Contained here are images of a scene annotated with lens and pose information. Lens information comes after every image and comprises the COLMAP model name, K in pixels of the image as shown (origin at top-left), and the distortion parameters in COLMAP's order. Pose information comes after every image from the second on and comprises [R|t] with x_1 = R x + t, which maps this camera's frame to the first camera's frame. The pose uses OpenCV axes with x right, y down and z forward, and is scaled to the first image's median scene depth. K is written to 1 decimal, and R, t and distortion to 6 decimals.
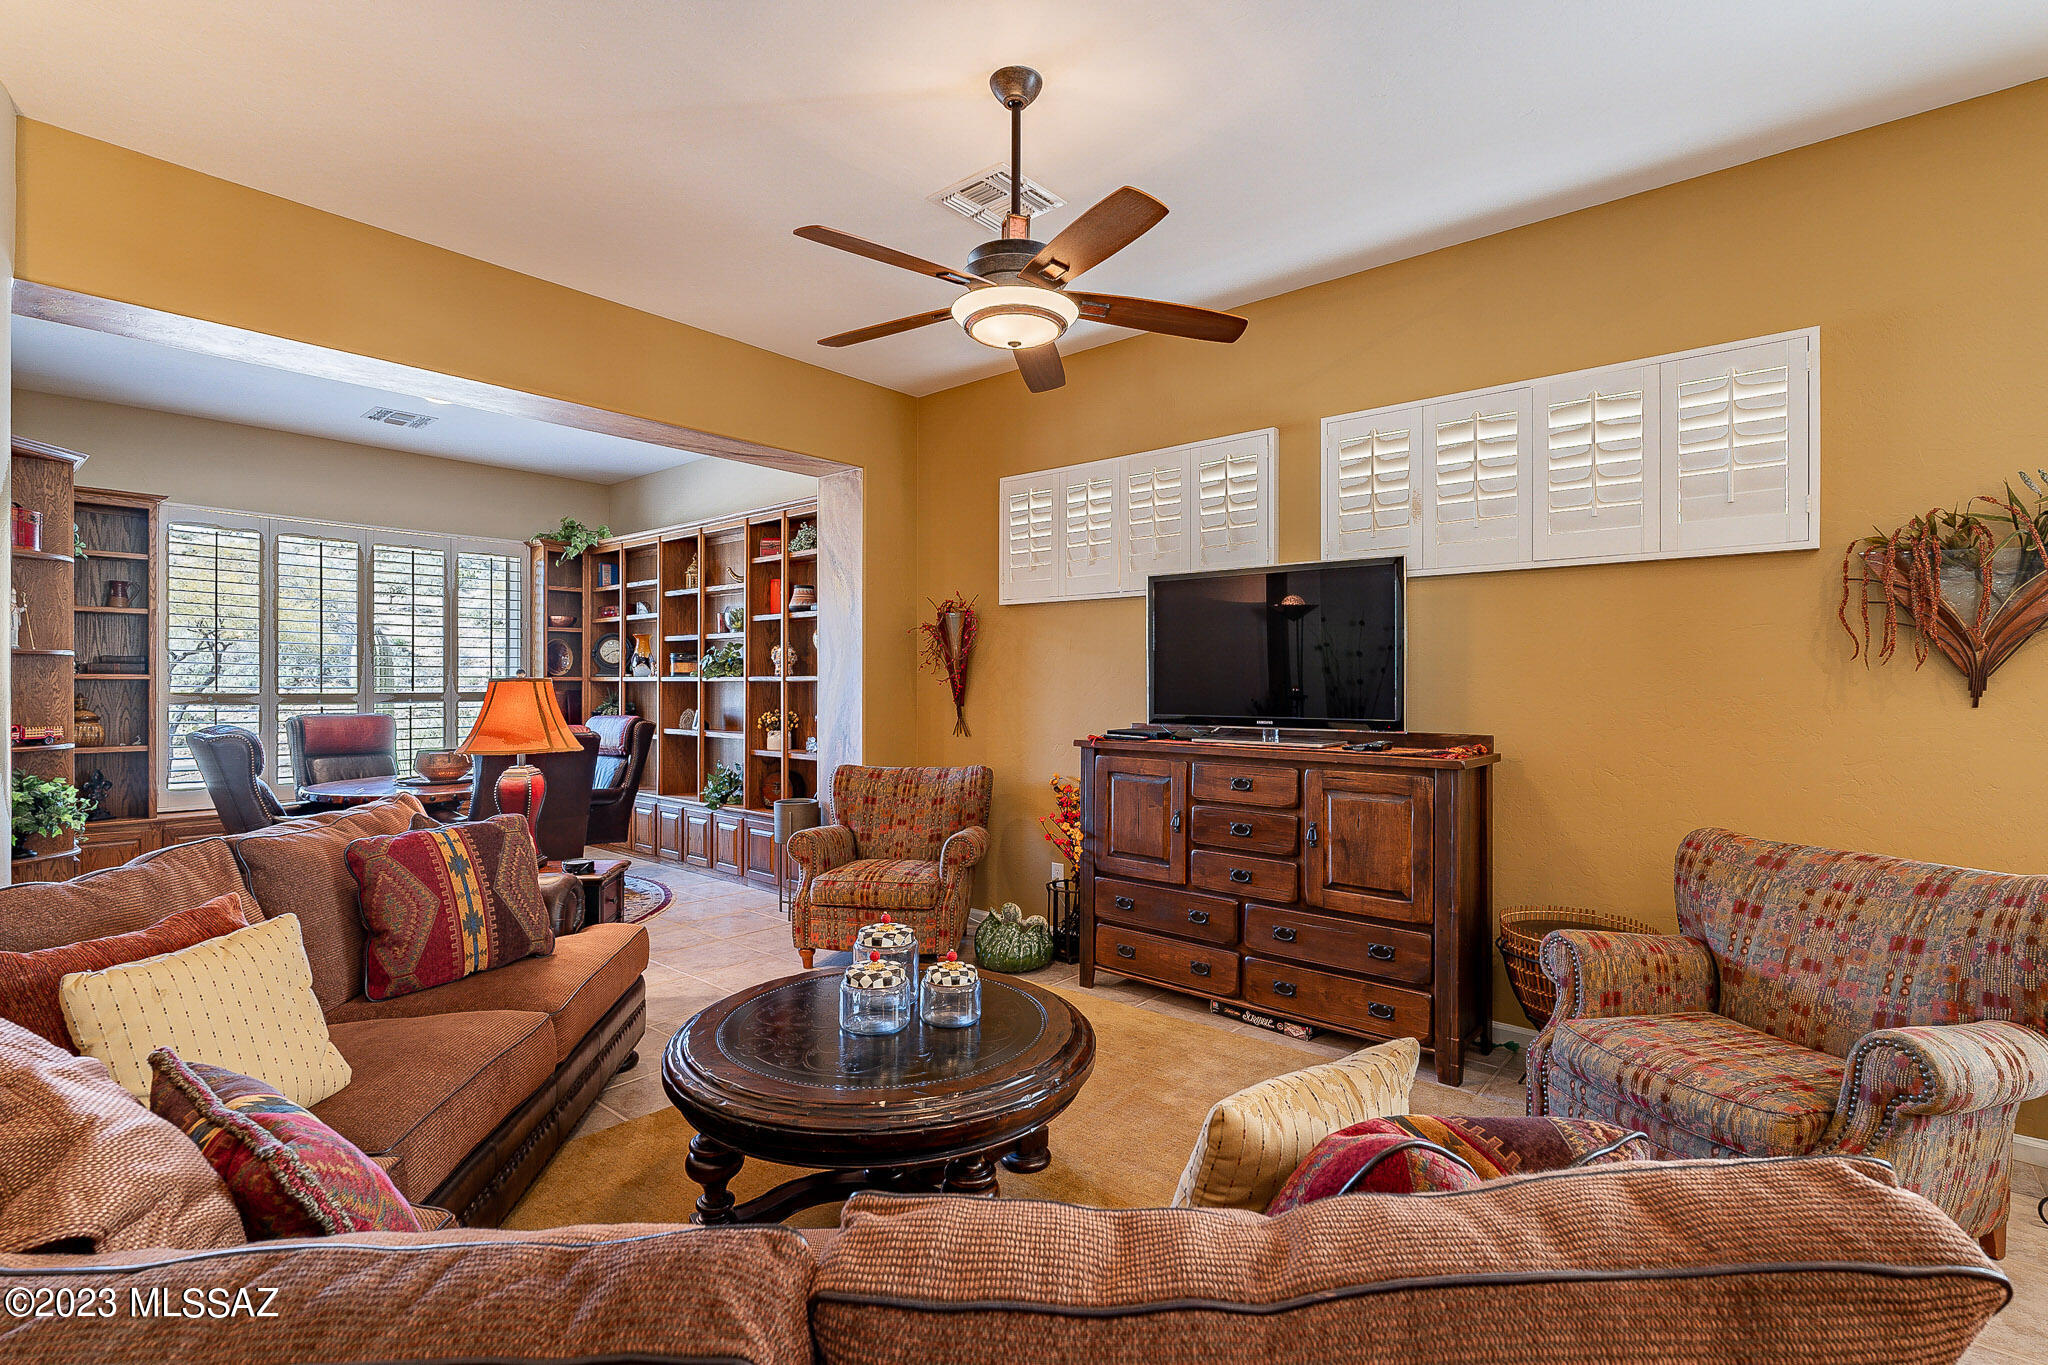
lens RADIAL K [[924.7, 0, 970.6], [0, 924.7, 684.1], [0, 0, 1]] dist [0.000478, 0.000095]
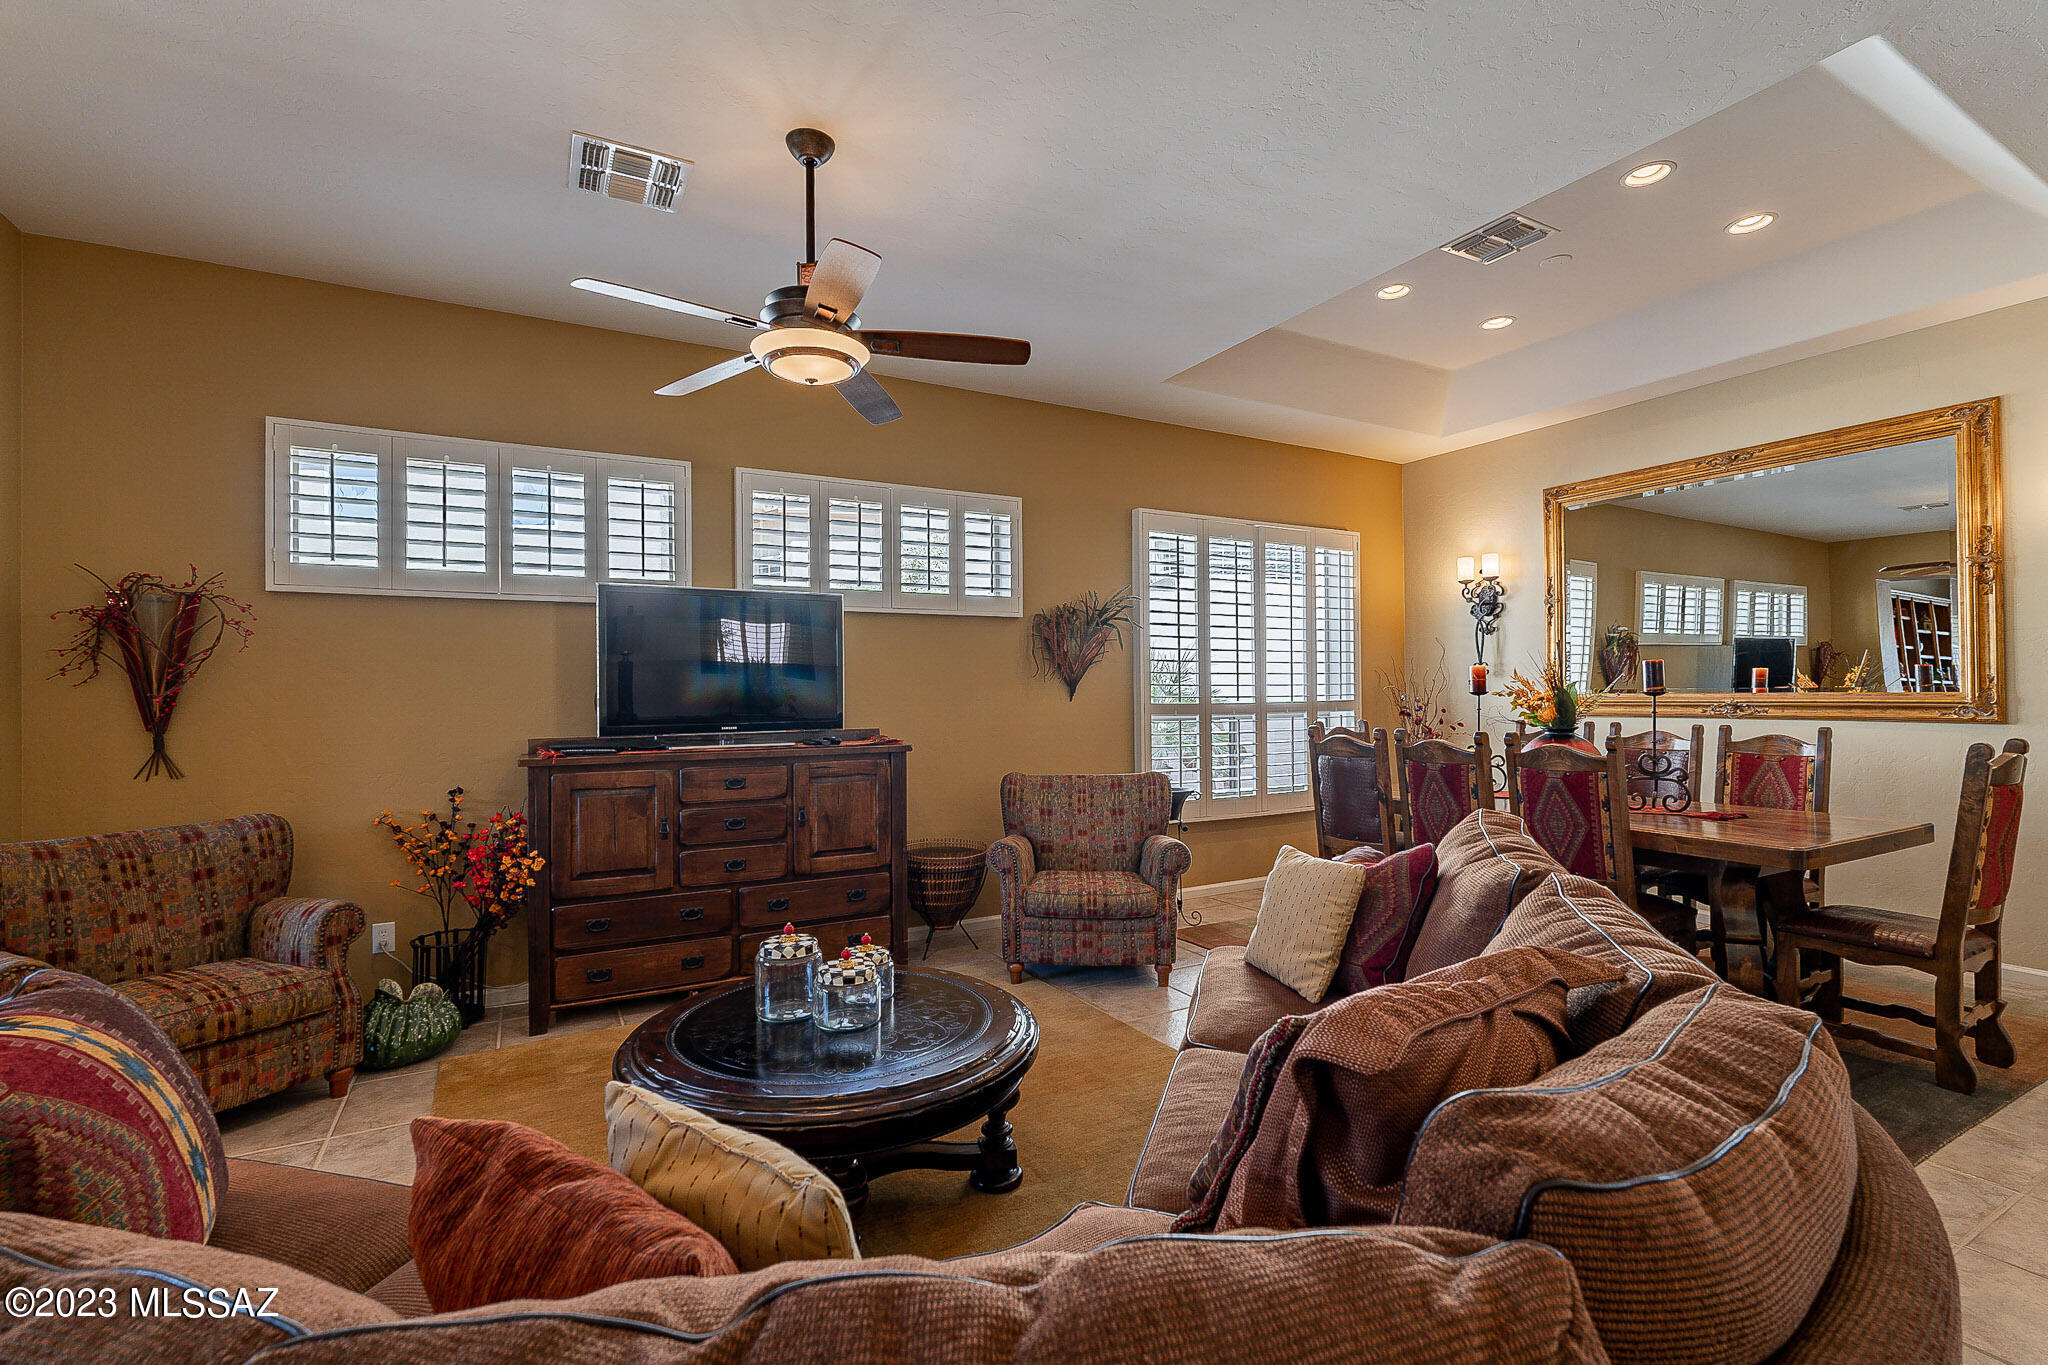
lens RADIAL K [[898.3, 0, 1024.0], [0, 898.3, 682.5], [0, 0, 1]] dist [0.000463, -0.000160]
pose [[0.354844, 0.000810, 0.934925, -0.614767], [0.010696, 0.999931, -0.004926, -0.005032], [-0.934864, 0.011748, 0.354811, 0.288544]]
